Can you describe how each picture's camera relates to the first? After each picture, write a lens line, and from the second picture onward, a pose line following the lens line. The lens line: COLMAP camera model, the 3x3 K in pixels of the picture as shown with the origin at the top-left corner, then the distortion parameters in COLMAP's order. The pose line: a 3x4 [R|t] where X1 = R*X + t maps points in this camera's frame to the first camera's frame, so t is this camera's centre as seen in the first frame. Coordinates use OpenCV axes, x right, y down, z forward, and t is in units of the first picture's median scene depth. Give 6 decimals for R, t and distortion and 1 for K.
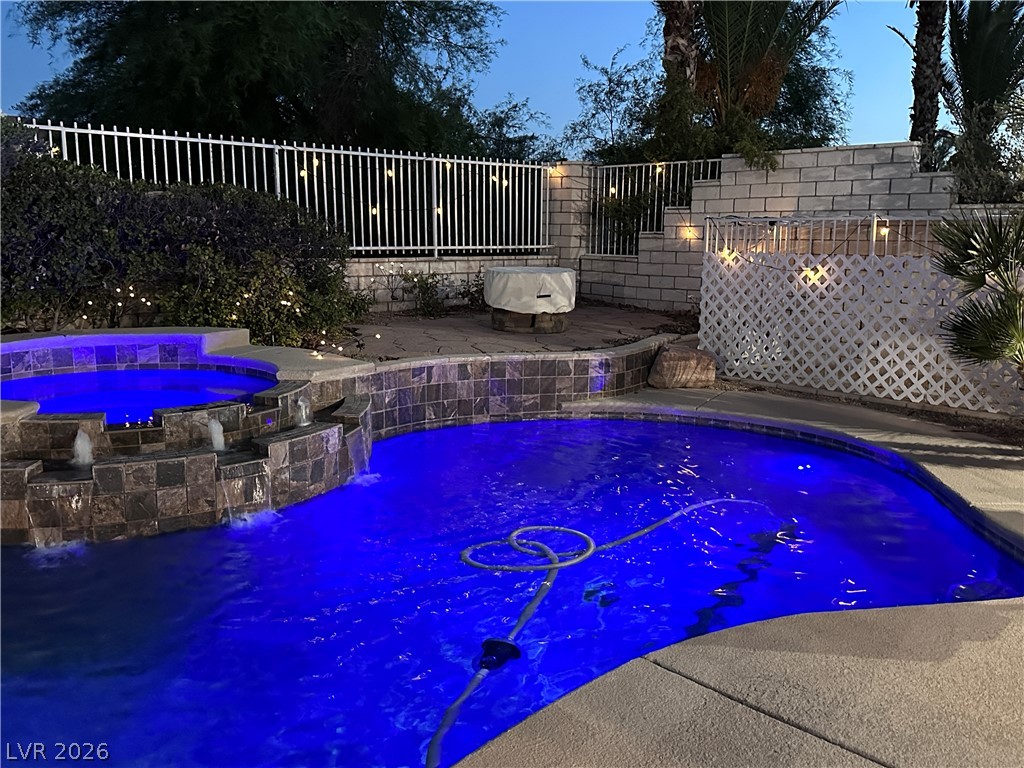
lens RADIAL K [[919.7, 0, 512.0], [0, 919.7, 384.0], [0, 0, 1]] dist [0.176411, -0.364123]
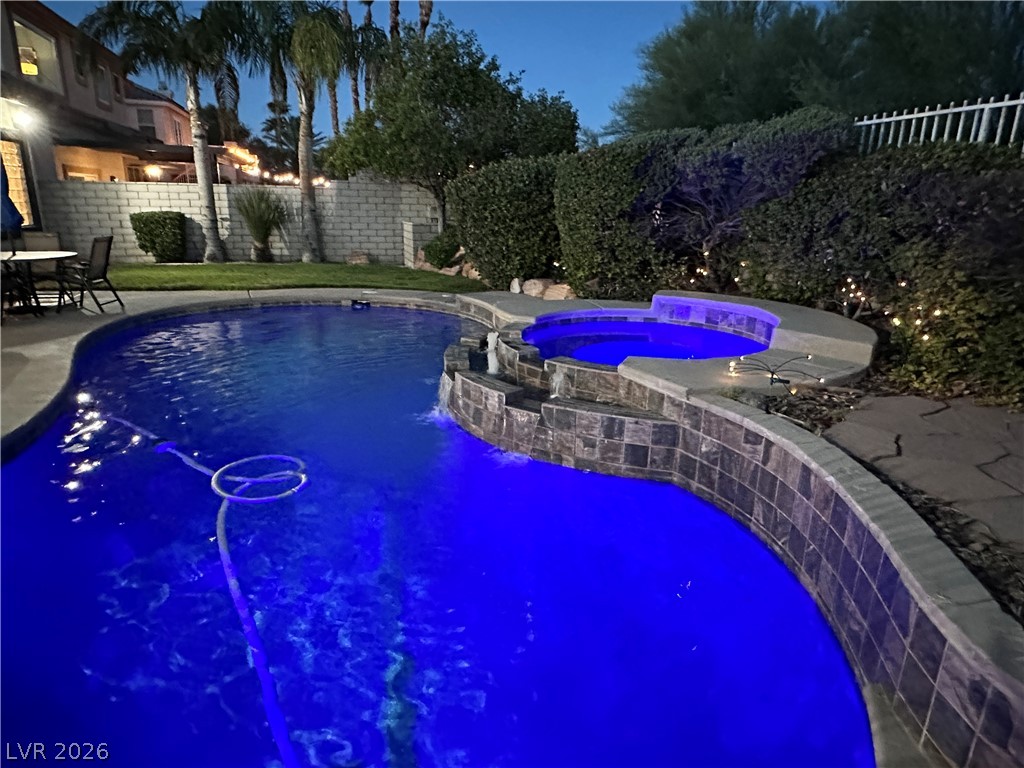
lens RADIAL K [[617.9, 0, 512.0], [0, 617.9, 384.0], [0, 0, 1]] dist [0.002559, 0.000491]
pose [[-0.466033, 0.219018, -0.857231, 0.278814], [-0.173856, 0.927319, 0.331442, -0.134173], [0.867518, 0.303498, -0.394083, 0.846030]]
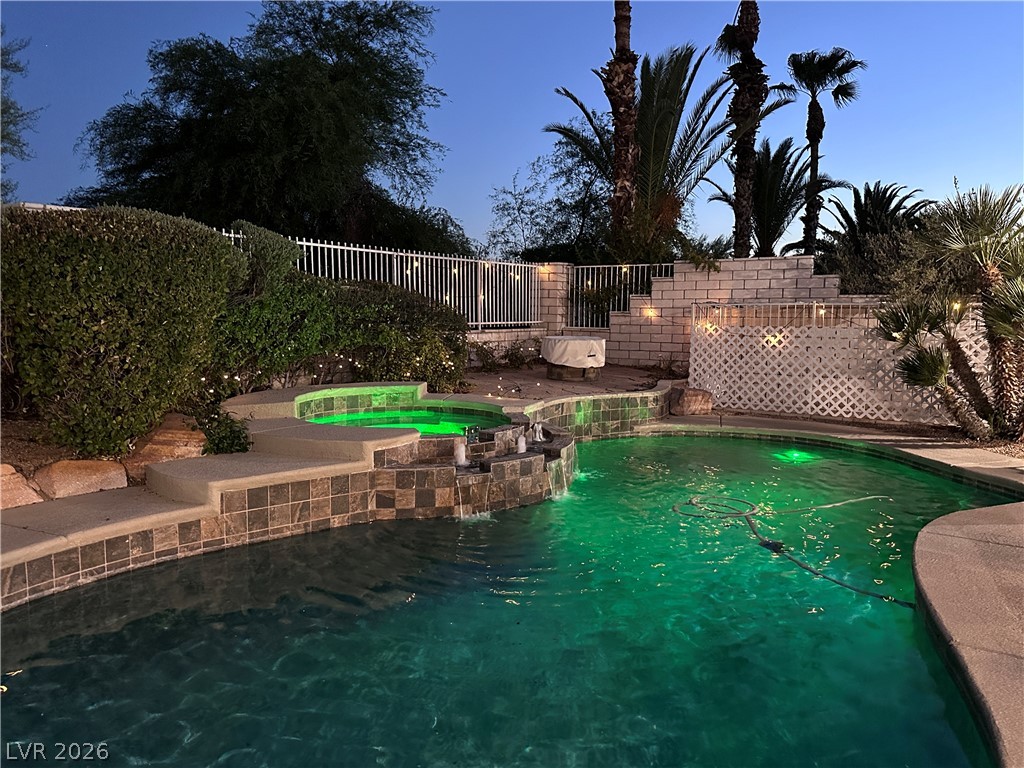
lens RADIAL K [[760.5, 0, 512.0], [0, 760.5, 384.0], [0, 0, 1]] dist [0.101214, -0.002814]
pose [[0.973188, -0.025155, 0.228631, -0.377008], [0.039956, 0.997378, -0.060341, 0.017368], [-0.226513, 0.067858, 0.971641, -0.142493]]
